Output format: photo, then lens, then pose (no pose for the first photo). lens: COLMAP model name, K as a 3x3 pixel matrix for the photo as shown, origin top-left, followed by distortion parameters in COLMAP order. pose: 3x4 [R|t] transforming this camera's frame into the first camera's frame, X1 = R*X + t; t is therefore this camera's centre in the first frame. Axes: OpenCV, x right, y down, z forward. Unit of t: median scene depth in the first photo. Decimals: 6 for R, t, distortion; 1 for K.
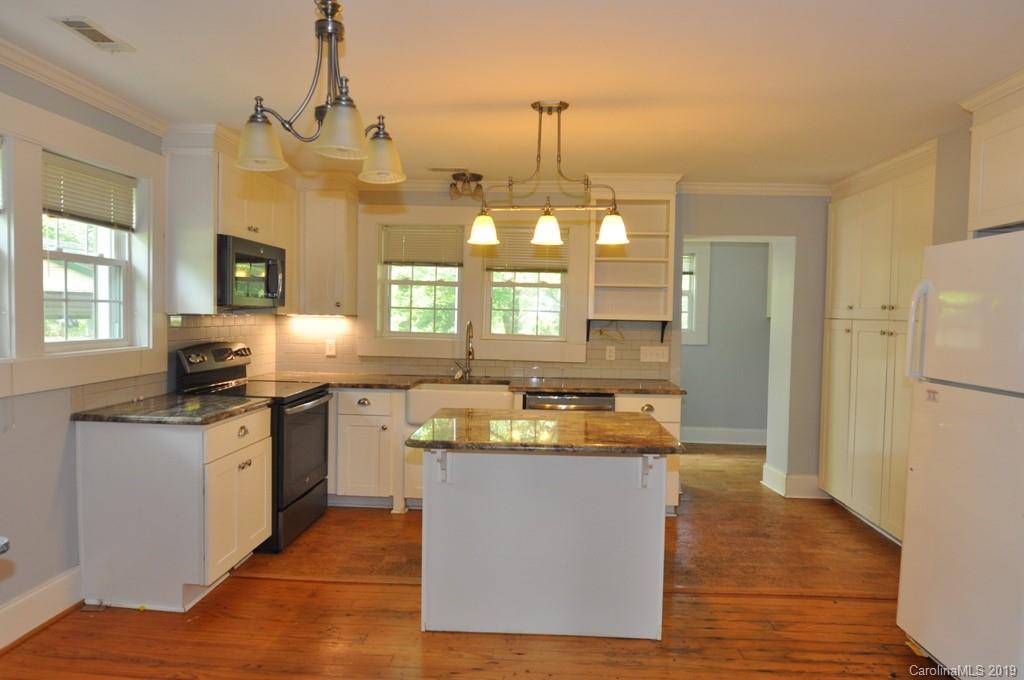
lens RADIAL K [[625.7, 0, 514.7], [0, 625.7, 339.0], [0, 0, 1]] dist [-0.014475, -0.001837]
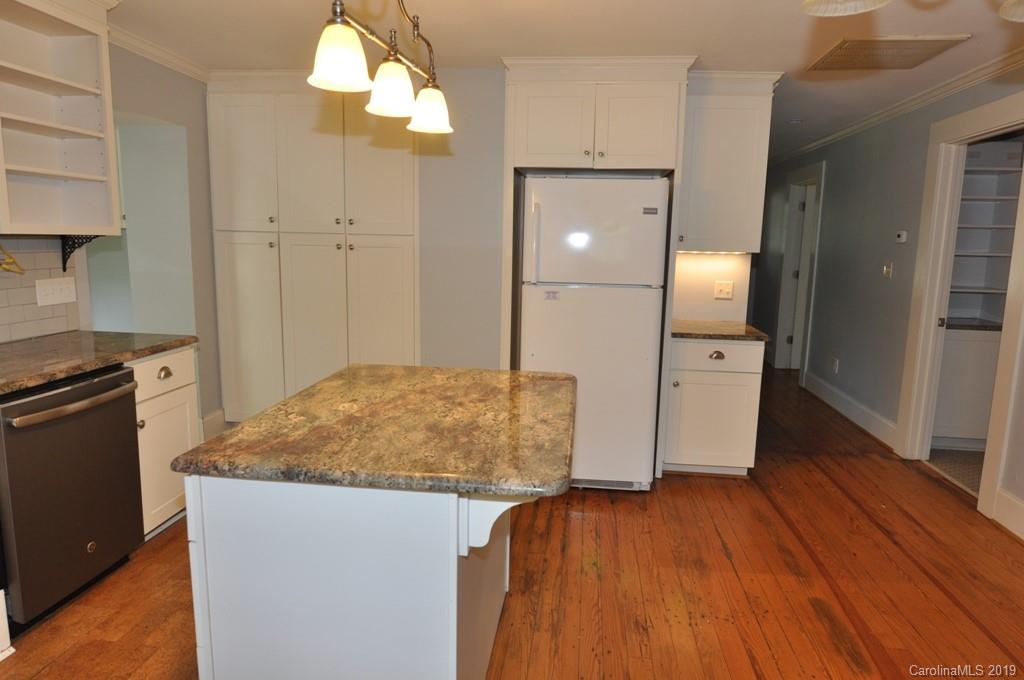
lens RADIAL K [[625.7, 0, 512.3], [0, 625.7, 341.9], [0, 0, 1]] dist [-0.014475, -0.001837]
pose [[0.068483, -0.173543, 0.982442, -0.451183], [0.019888, 0.984796, 0.172573, -0.029182], [-0.997454, 0.007720, 0.070894, 0.681173]]
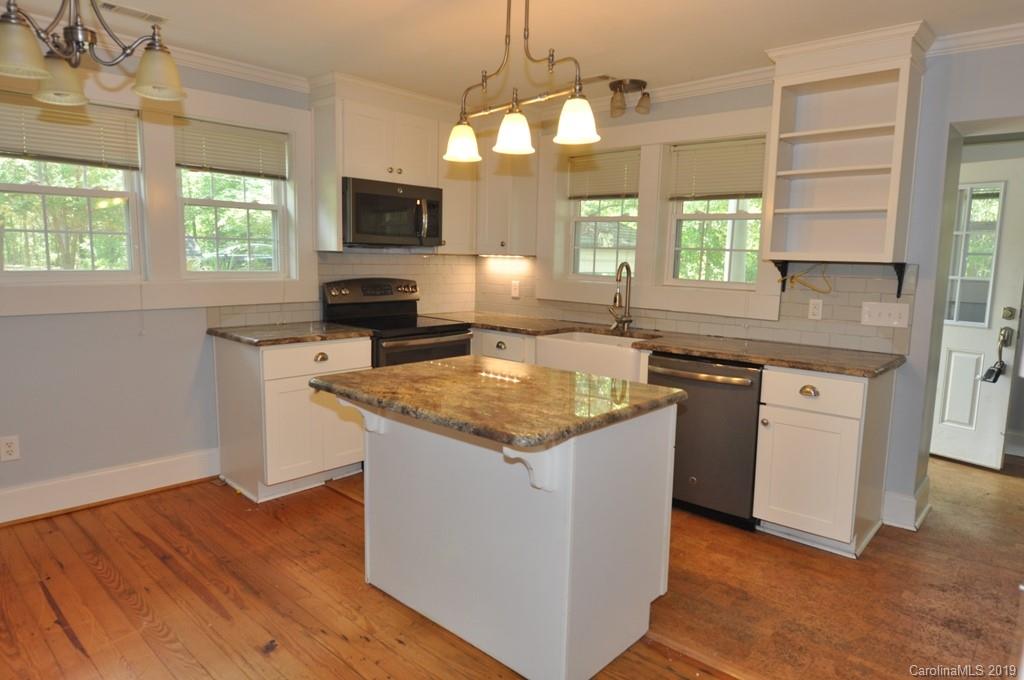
lens RADIAL K [[625.7, 0, 513.4], [0, 625.7, 339.3], [0, 0, 1]] dist [-0.014475, -0.001837]
pose [[0.772081, 0.082152, -0.630192, 0.442986], [-0.033097, 0.995462, 0.089220, 0.006074], [0.634662, -0.048027, 0.771296, 0.319563]]
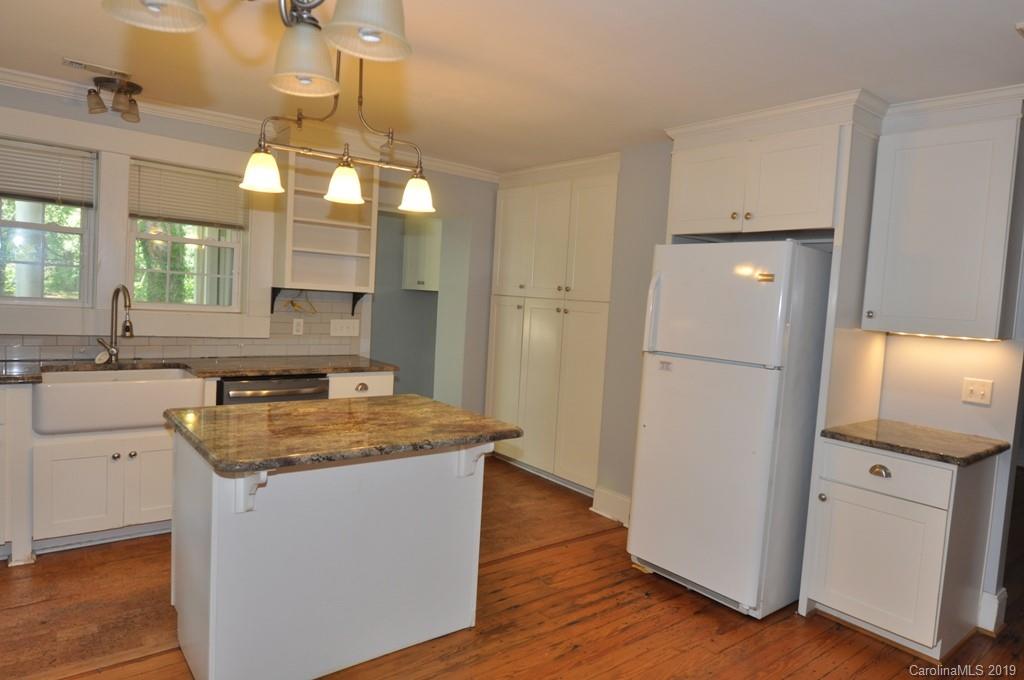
lens RADIAL K [[625.7, 0, 511.6], [0, 625.7, 338.9], [0, 0, 1]] dist [-0.014475, -0.001837]
pose [[0.752793, -0.017540, 0.658023, -0.264507], [-0.019411, 0.998619, 0.048826, -0.012385], [-0.657971, -0.049529, 0.751413, 0.181548]]
